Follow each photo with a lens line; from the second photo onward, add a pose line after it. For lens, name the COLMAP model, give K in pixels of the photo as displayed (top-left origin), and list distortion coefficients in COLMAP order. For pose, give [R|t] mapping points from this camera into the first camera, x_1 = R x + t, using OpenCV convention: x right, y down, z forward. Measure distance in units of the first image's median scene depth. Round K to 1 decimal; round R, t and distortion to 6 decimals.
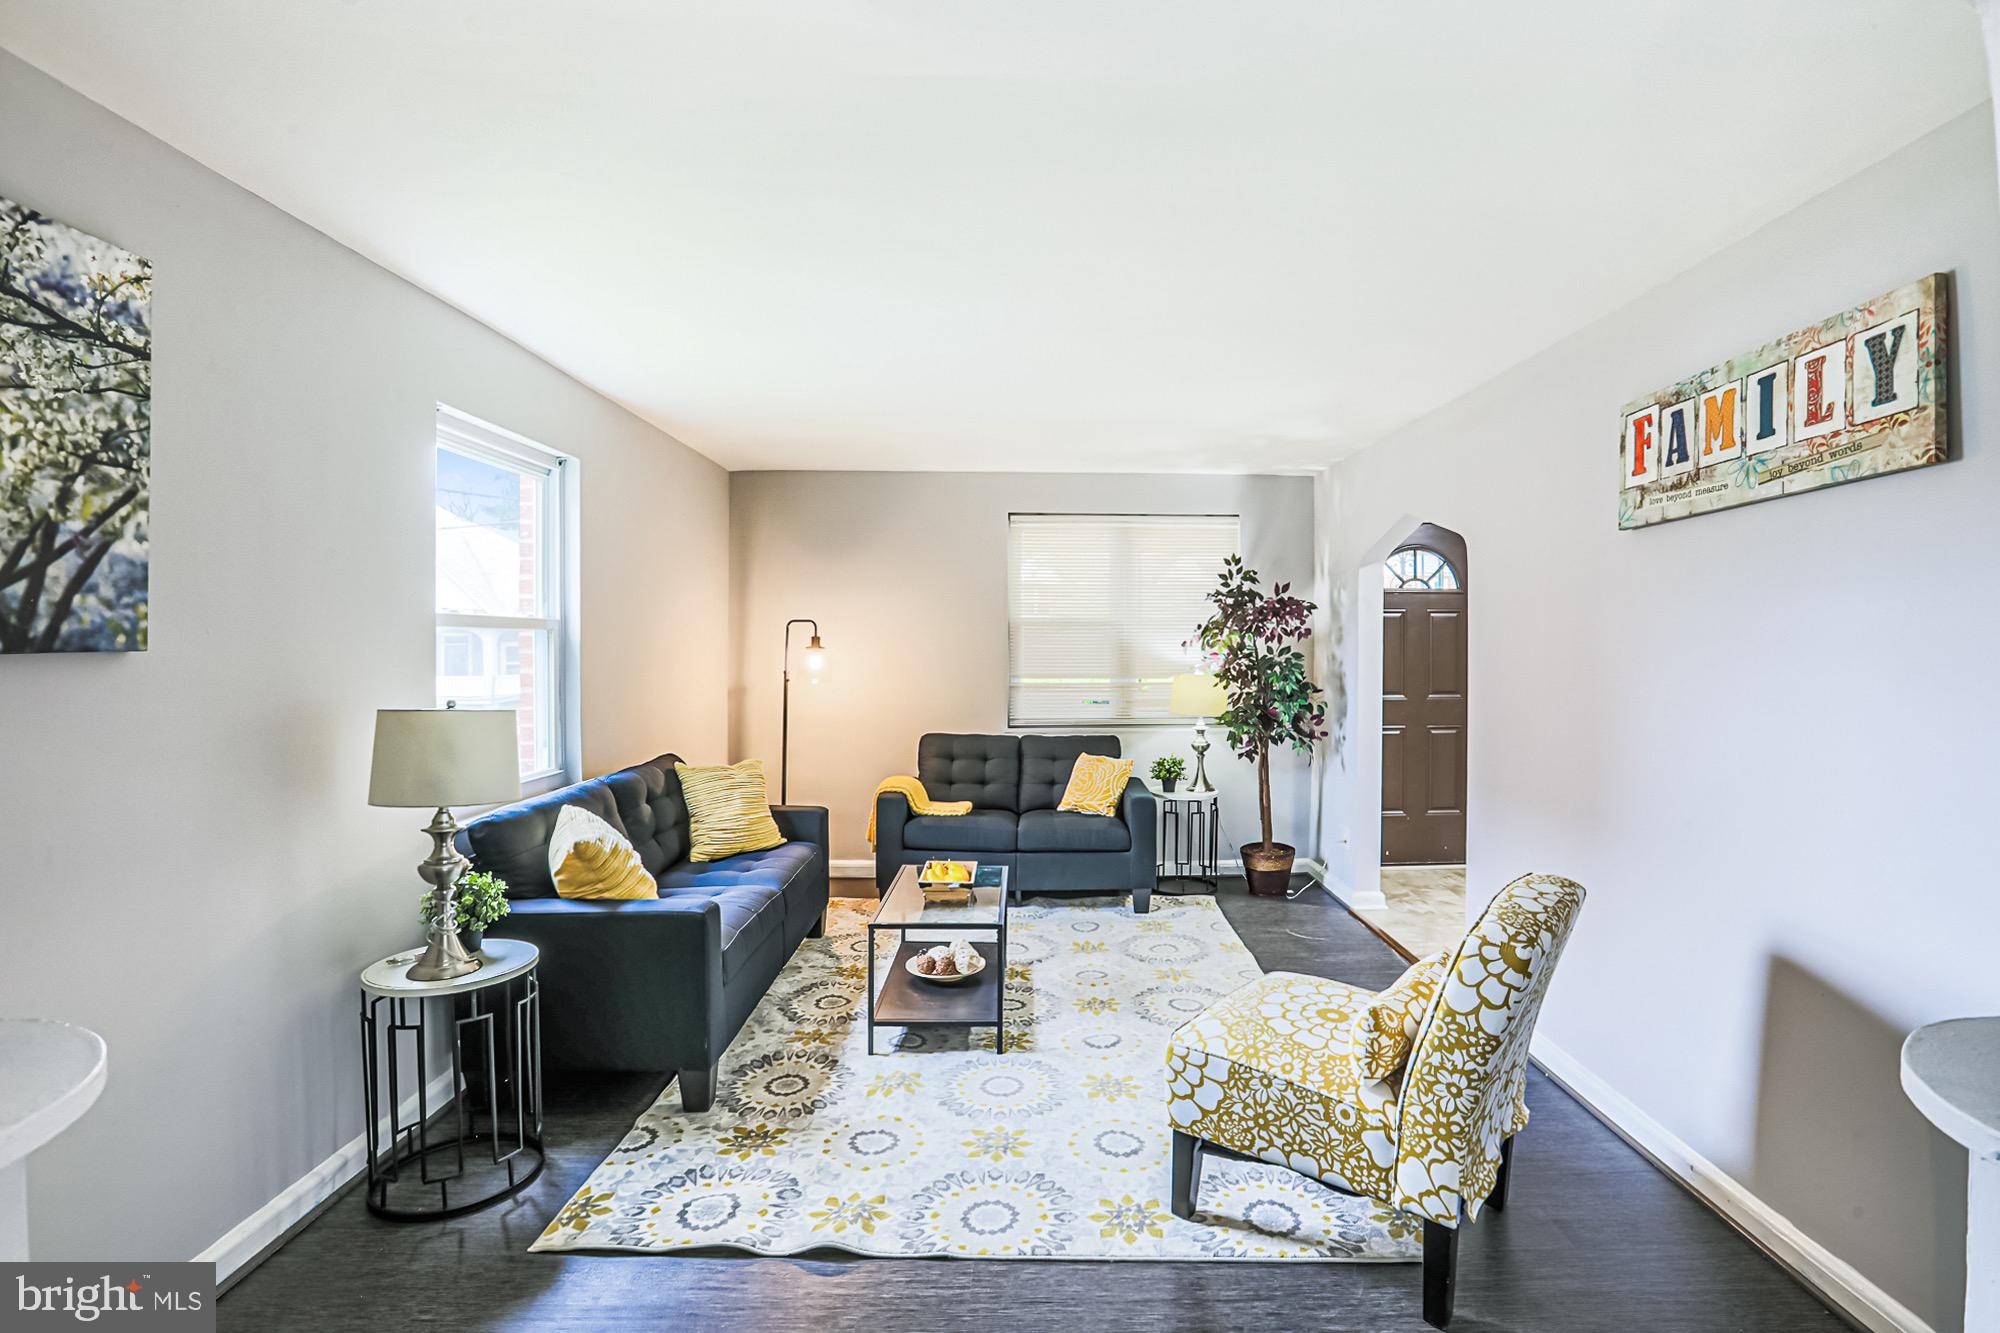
lens RADIAL K [[964.9, 0, 1091.0], [0, 964.9, 659.5], [0, 0, 1]] dist [-0.041926, 0.017074]
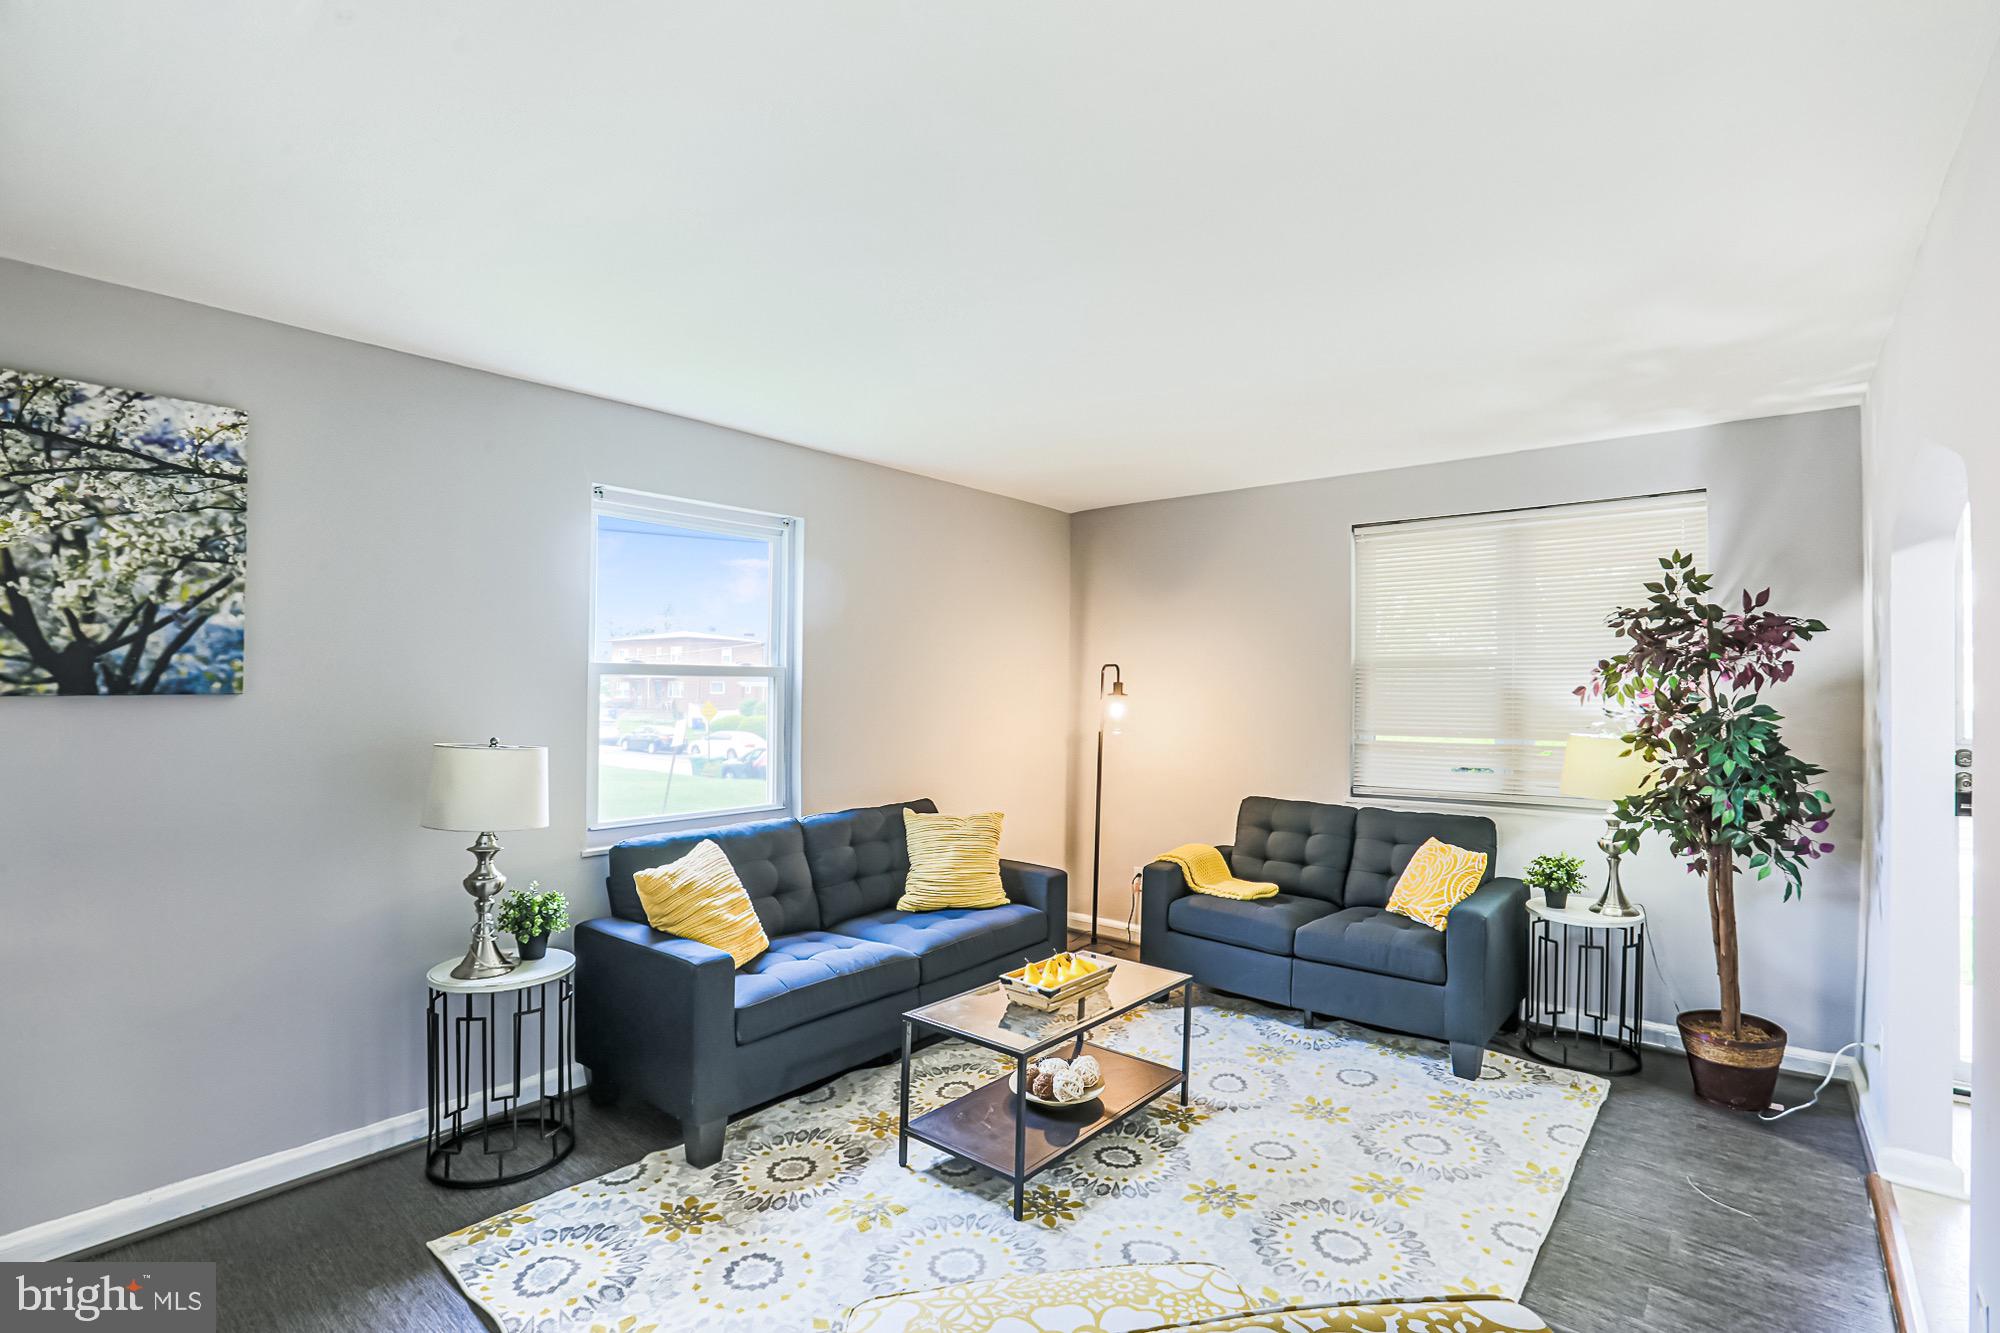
lens RADIAL K [[964.9, 0, 1037.8], [0, 964.9, 676.3], [0, 0, 1]] dist [-0.041926, 0.017074]
pose [[0.742558, -0.007556, -0.669739, 0.433732], [-0.012148, 0.999620, -0.024746, -0.008548], [0.669671, 0.026512, 0.742184, 0.422534]]
